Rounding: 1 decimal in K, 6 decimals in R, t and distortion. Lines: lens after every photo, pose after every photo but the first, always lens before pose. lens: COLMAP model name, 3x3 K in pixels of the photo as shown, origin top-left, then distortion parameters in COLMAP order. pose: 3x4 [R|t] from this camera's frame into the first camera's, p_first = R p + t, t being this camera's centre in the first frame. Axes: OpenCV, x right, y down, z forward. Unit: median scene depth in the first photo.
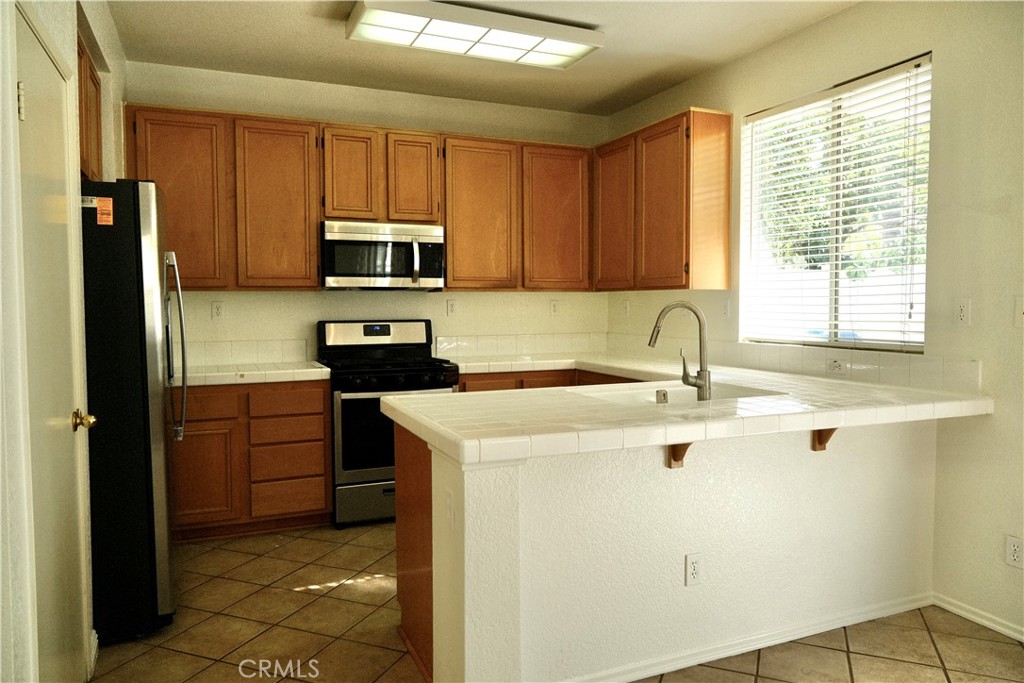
lens RADIAL K [[707.1, 0, 515.6], [0, 707.1, 335.1], [0, 0, 1]] dist [0.002287, 0.000875]
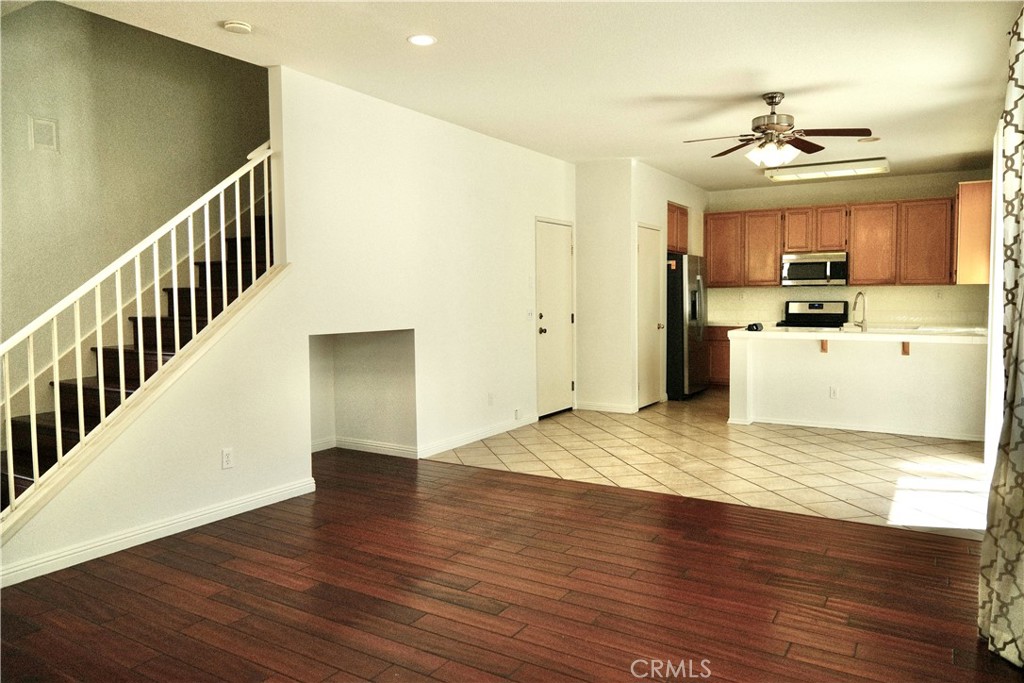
lens RADIAL K [[707.1, 0, 513.6], [0, 707.1, 339.5], [0, 0, 1]] dist [0.002287, 0.000875]
pose [[0.583786, 0.053013, -0.810175, 0.950249], [-0.035893, 0.998576, 0.039477, 0.039125], [0.811114, 0.006033, 0.584857, -0.866689]]
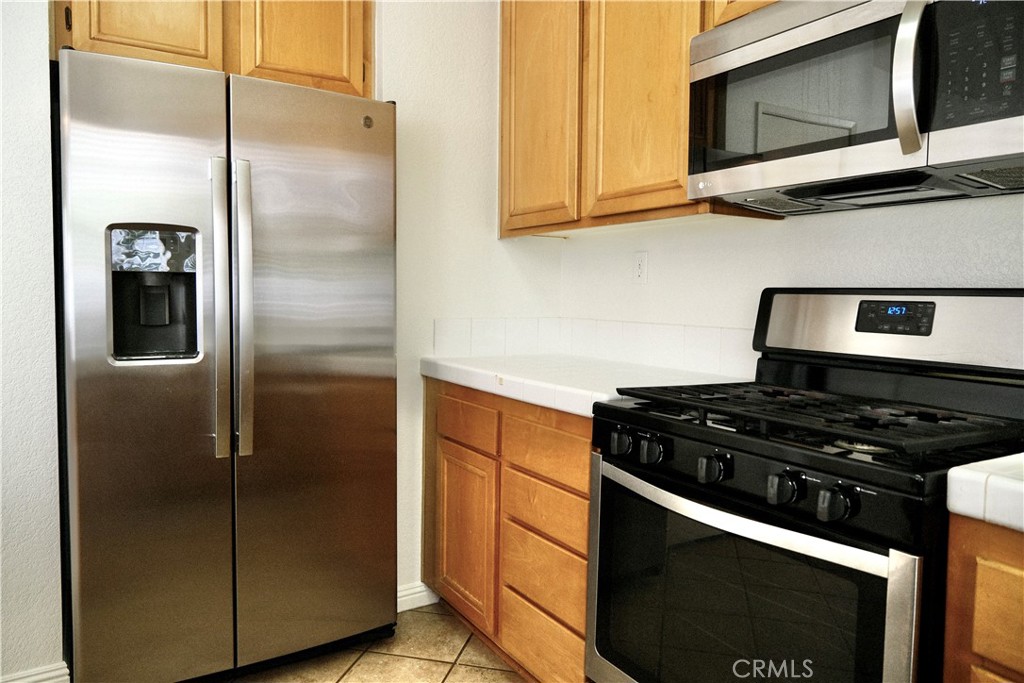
lens RADIAL K [[707.1, 0, 510.3], [0, 707.1, 339.9], [0, 0, 1]] dist [0.002287, 0.000875]
pose [[0.141018, 0.074107, -0.987229, 0.123046], [-0.055045, 0.996239, 0.066921, -0.009192], [0.988476, 0.044905, 0.144567, 0.799475]]
